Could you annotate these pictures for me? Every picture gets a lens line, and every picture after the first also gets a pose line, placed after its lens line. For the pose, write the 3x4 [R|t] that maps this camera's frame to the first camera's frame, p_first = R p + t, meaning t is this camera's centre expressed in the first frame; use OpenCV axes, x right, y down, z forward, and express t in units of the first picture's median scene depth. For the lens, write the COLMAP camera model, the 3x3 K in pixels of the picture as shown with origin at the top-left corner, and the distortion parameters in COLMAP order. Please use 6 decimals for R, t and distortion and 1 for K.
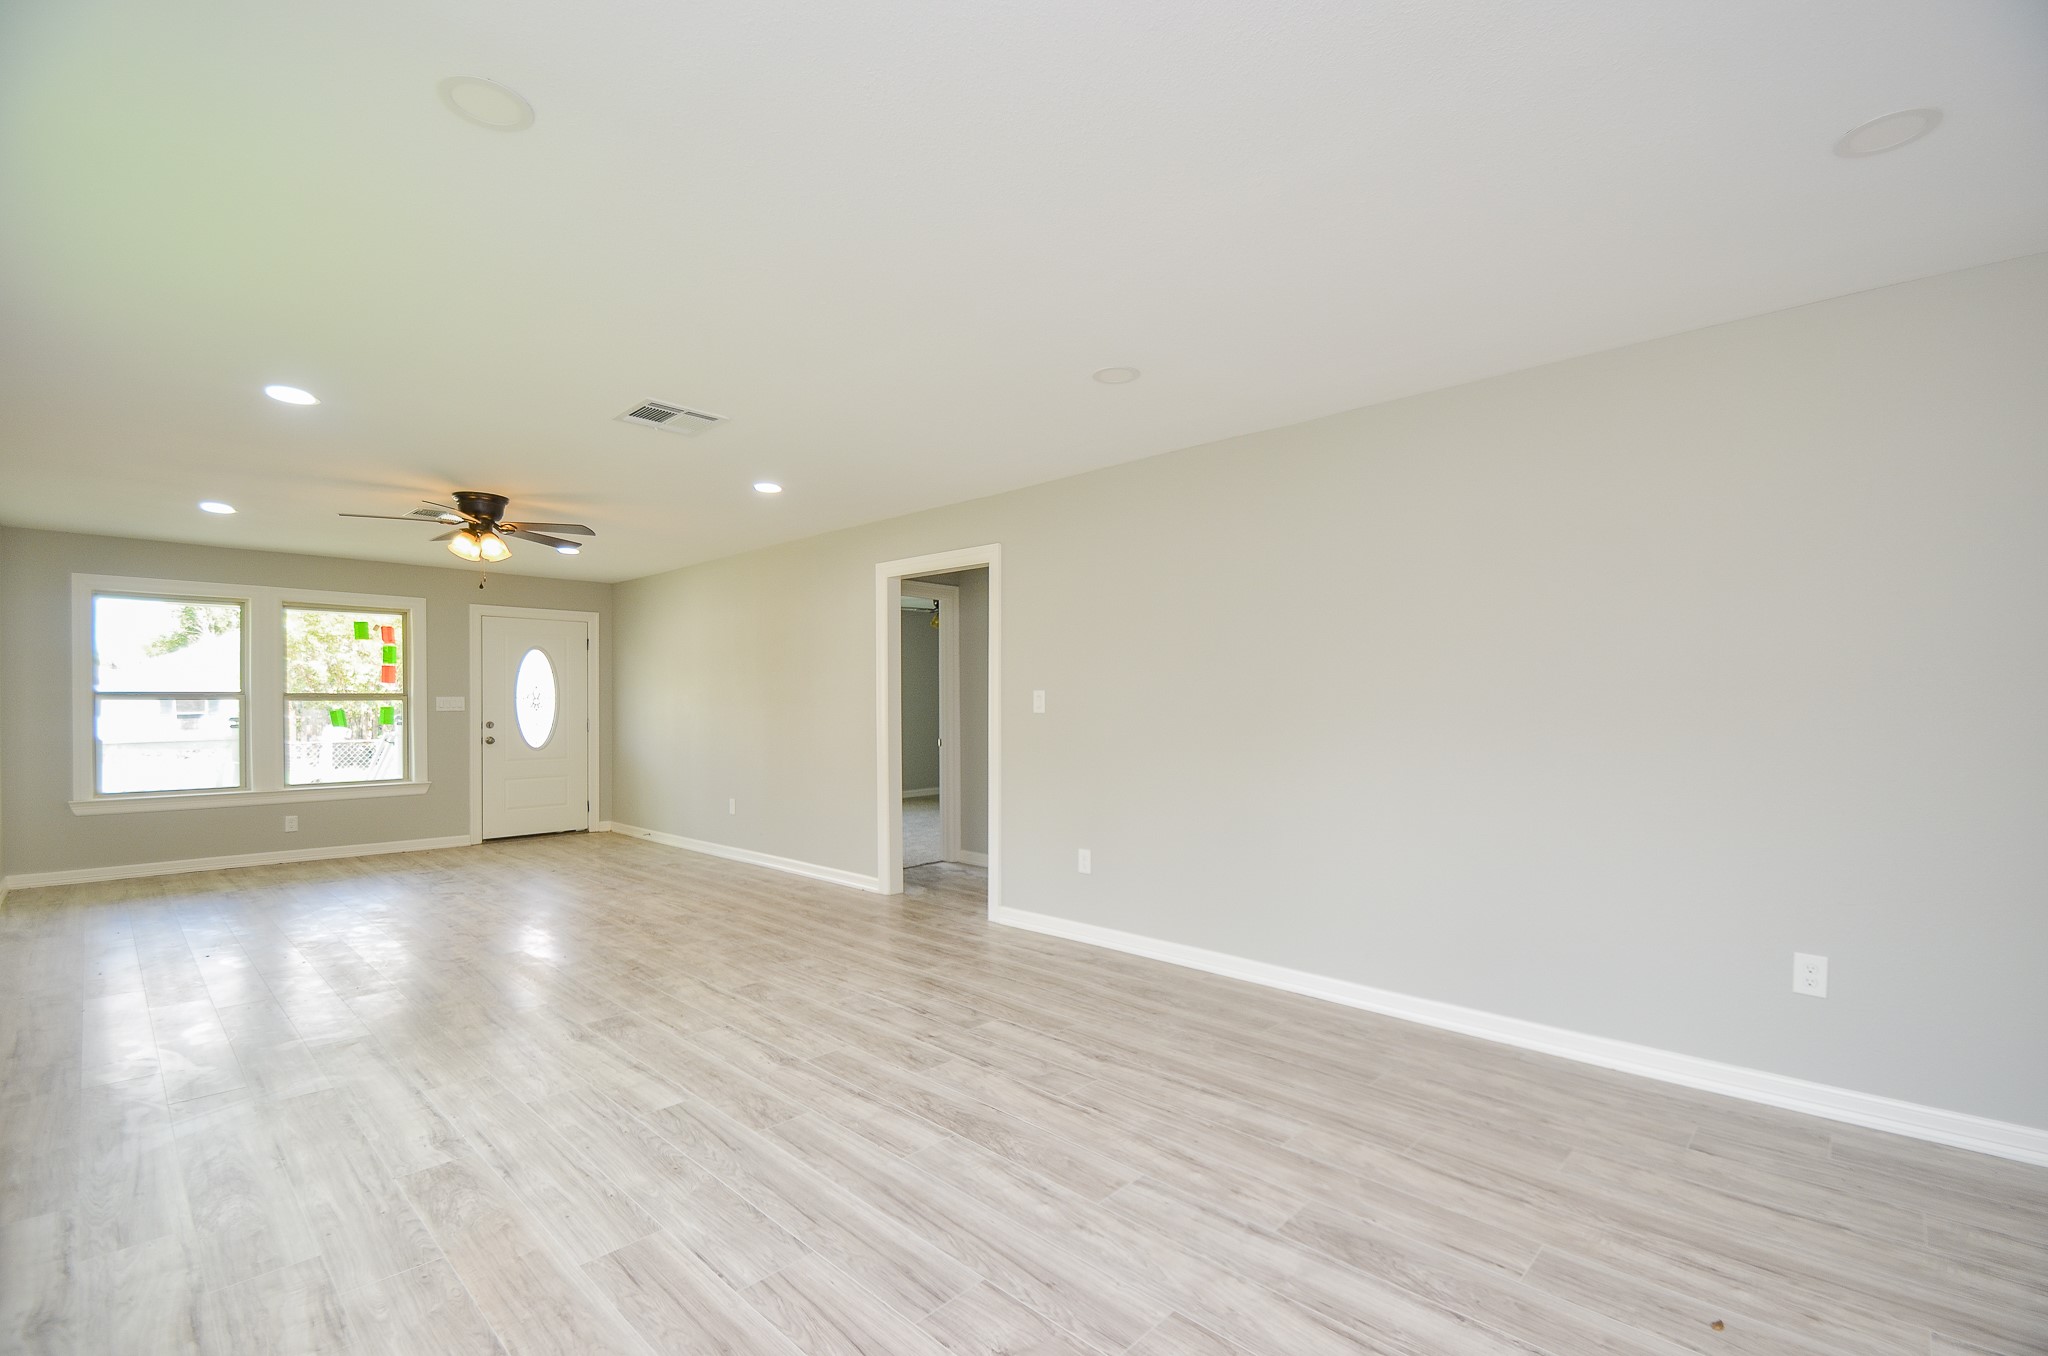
lens RADIAL K [[892.7, 0, 1022.4], [0, 892.7, 714.7], [0, 0, 1]] dist [0.010743, -0.013724]
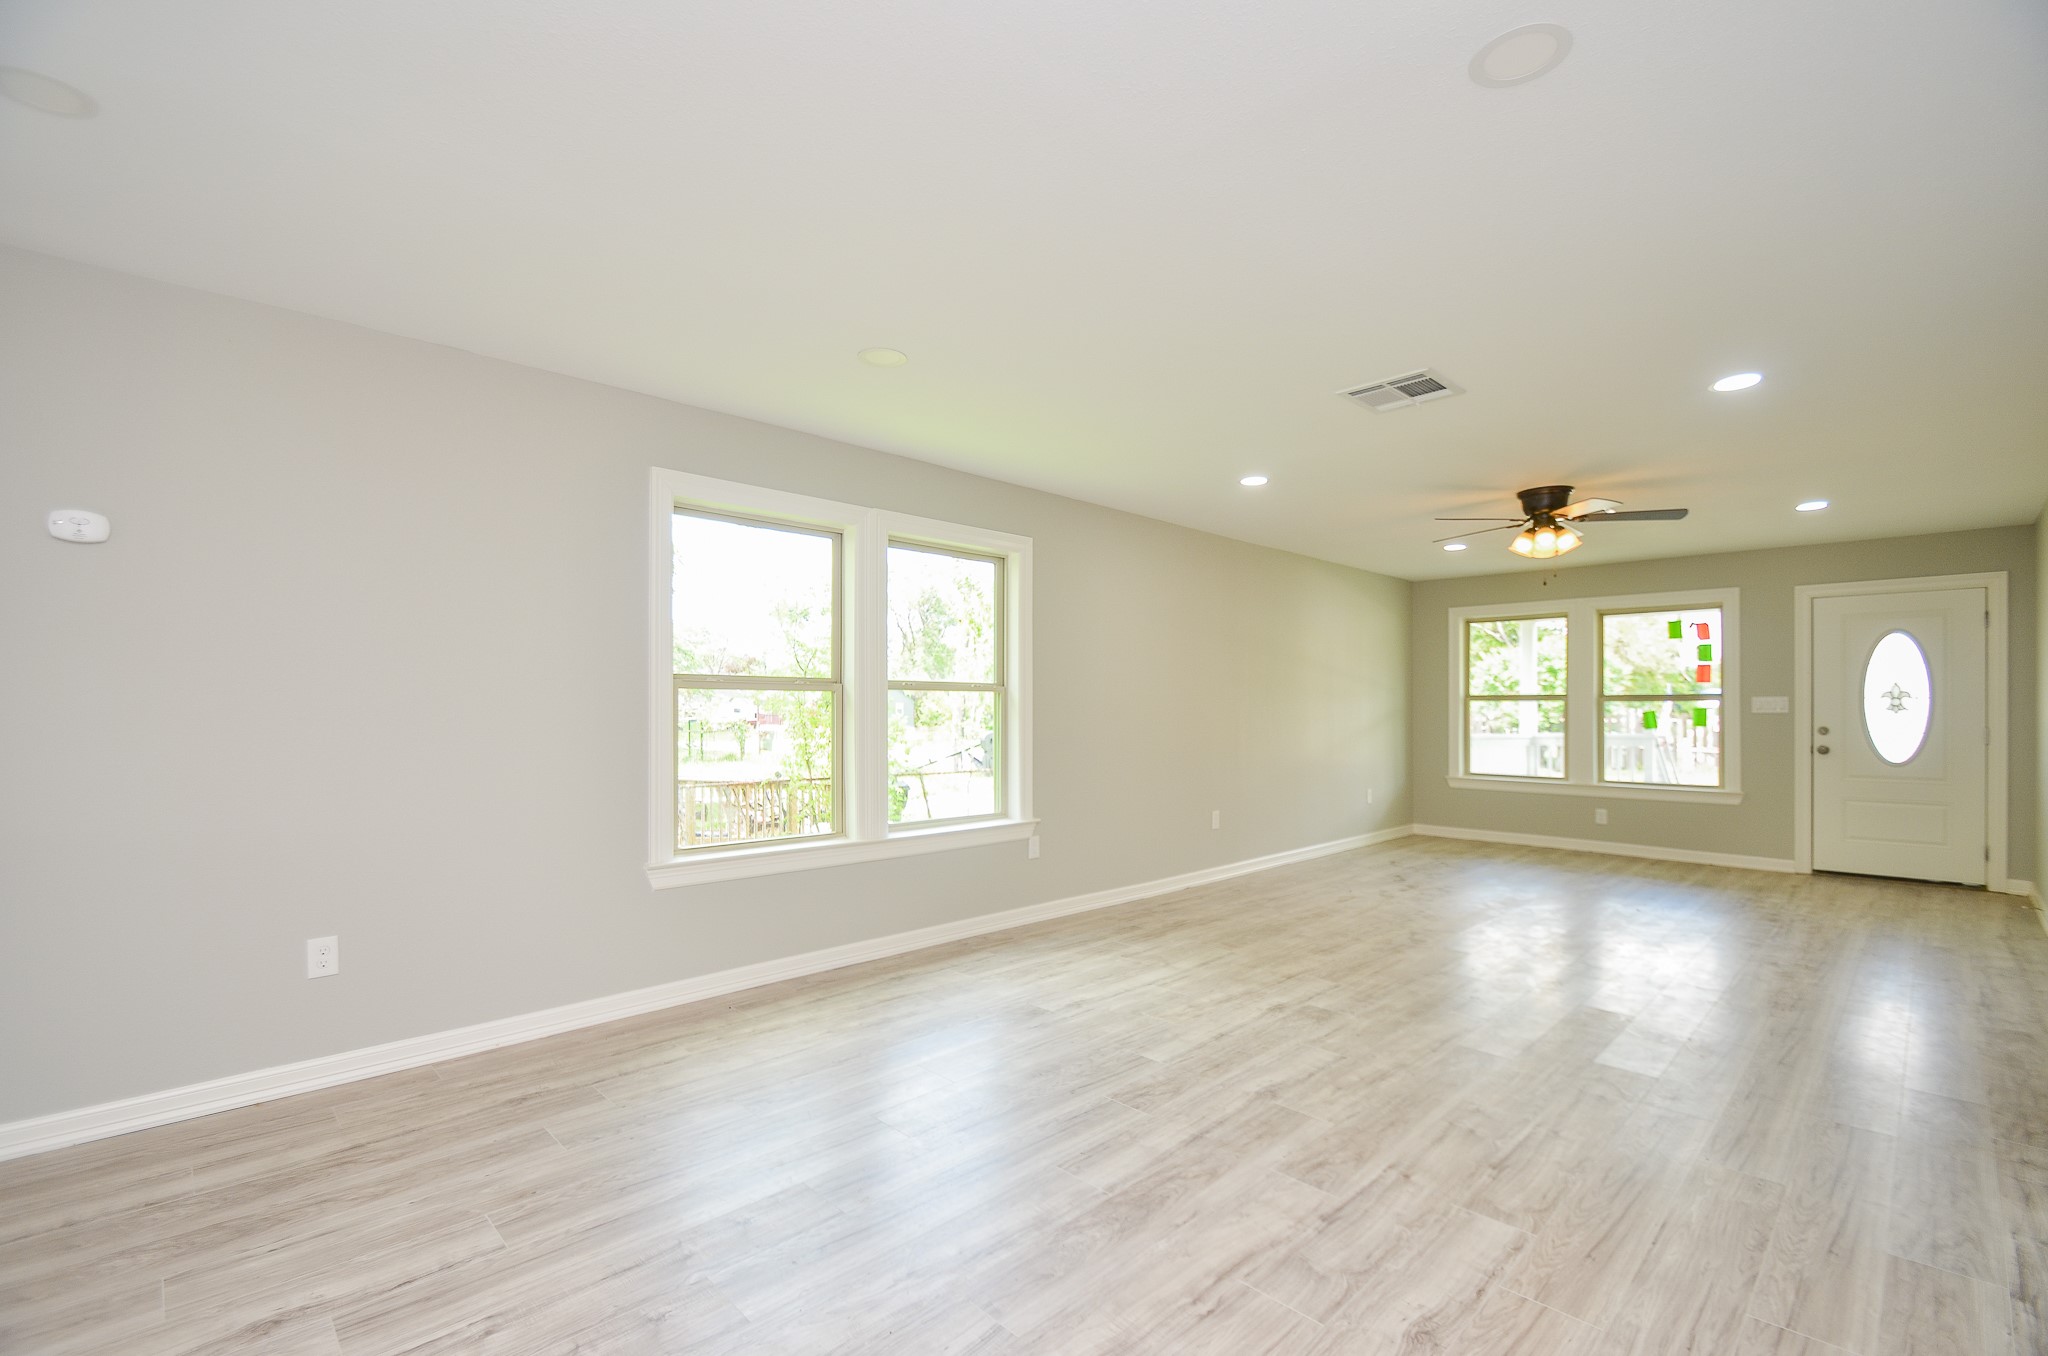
lens RADIAL K [[892.7, 0, 1006.7], [0, 892.7, 708.8], [0, 0, 1]] dist [0.010743, -0.013724]
pose [[-0.045951, 0.002593, -0.998940, 0.403910], [-0.013029, 0.999910, 0.003195, -0.002399], [0.998859, 0.013162, -0.045913, 0.473293]]
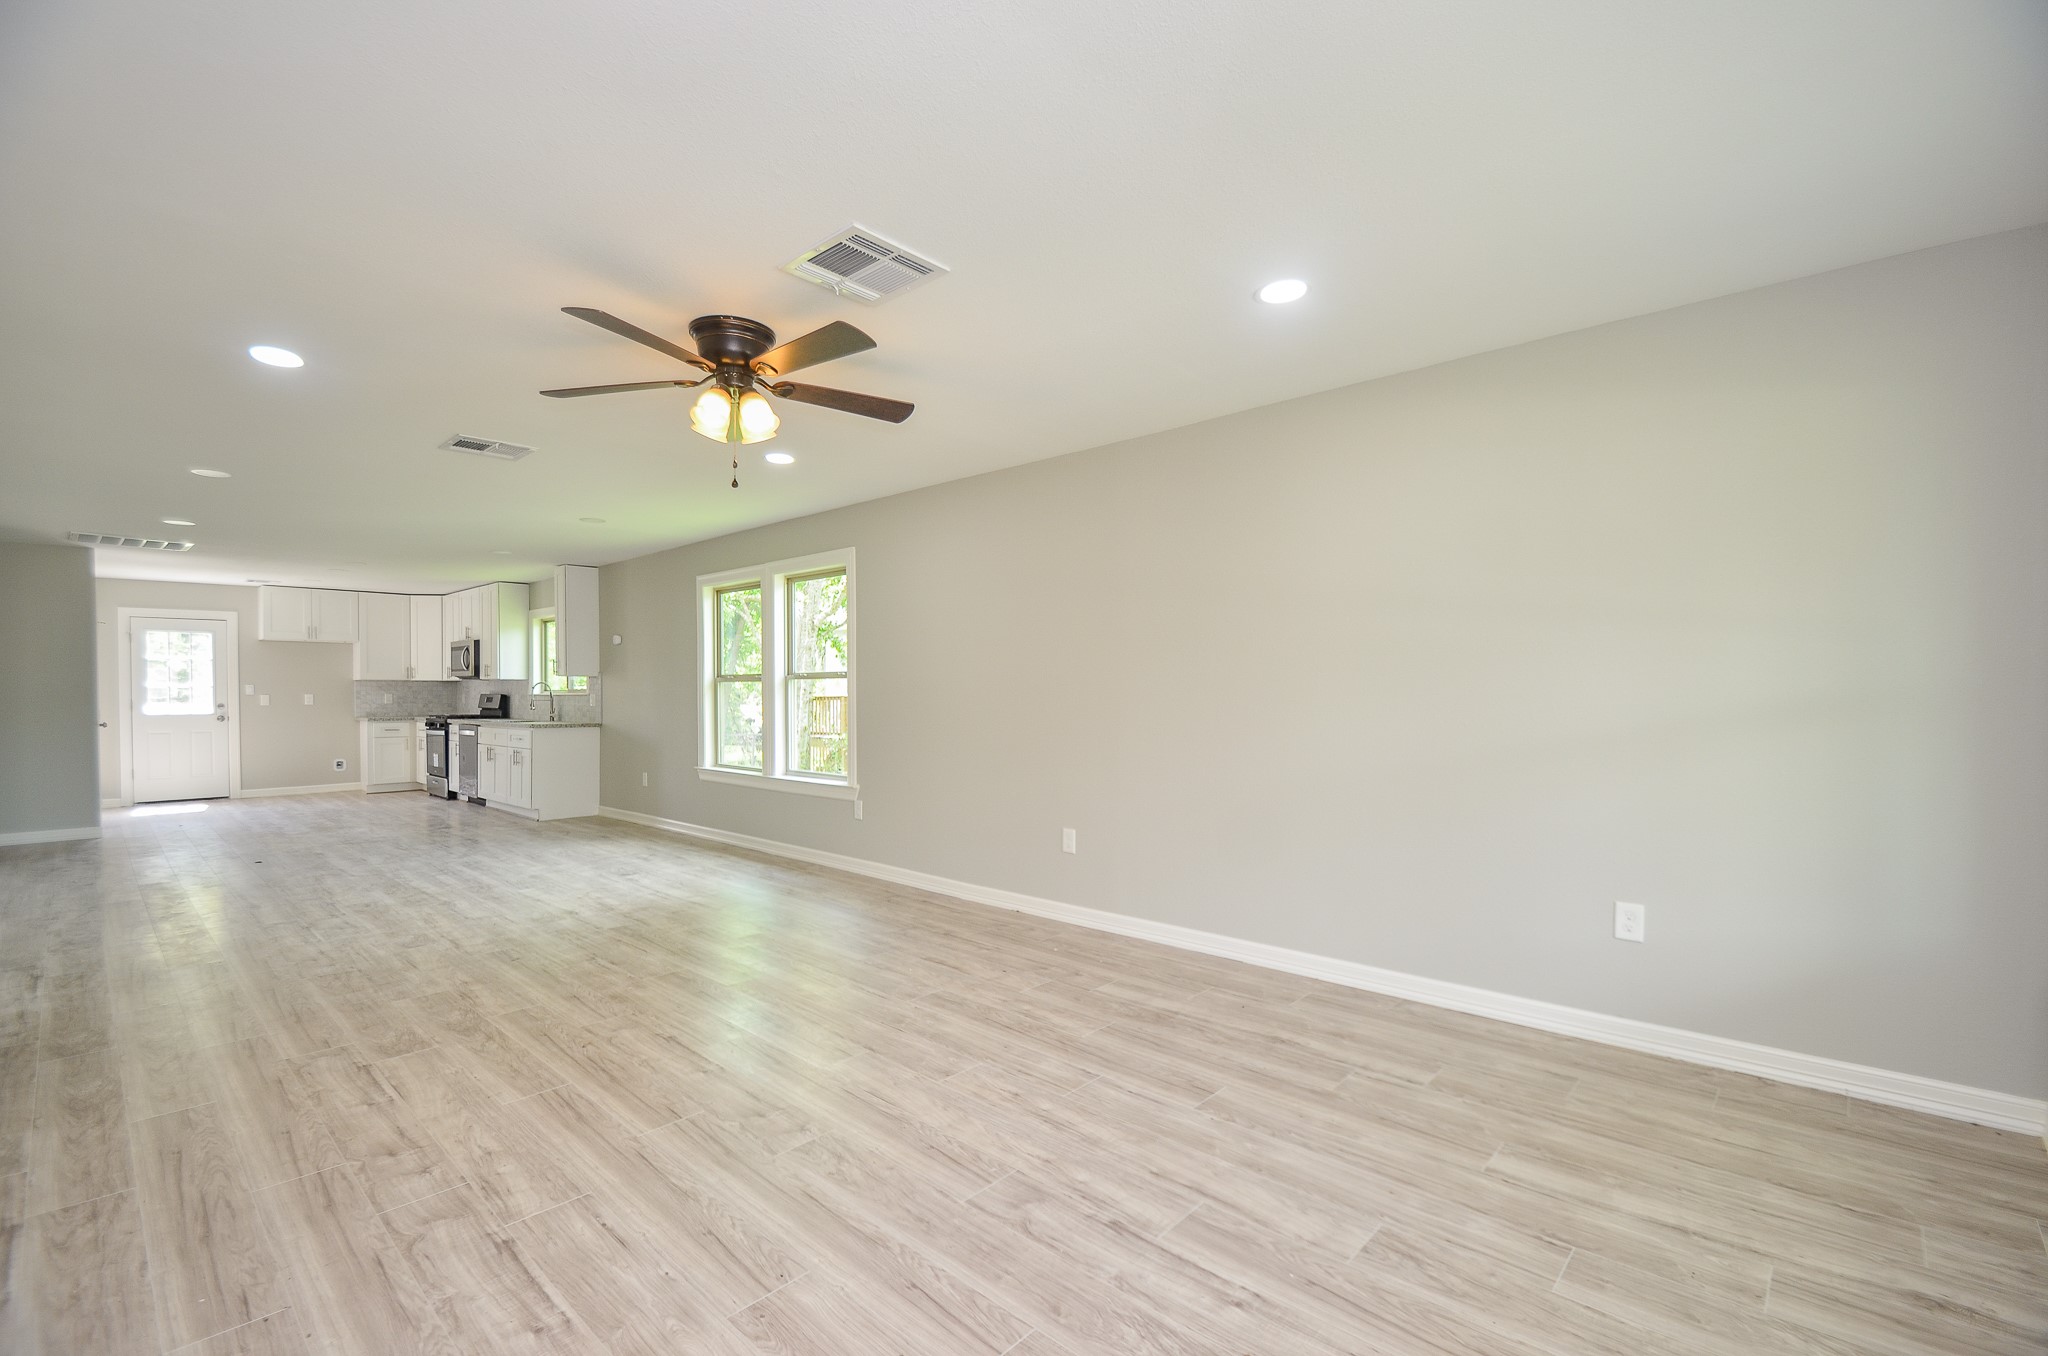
lens RADIAL K [[892.7, 0, 1023.8], [0, 892.7, 704.8], [0, 0, 1]] dist [0.010743, -0.013724]
pose [[-0.999883, 0.007813, -0.013119, -0.811770], [0.007436, 0.999565, 0.028525, -0.013627], [0.013336, 0.028424, -0.999507, 1.641915]]
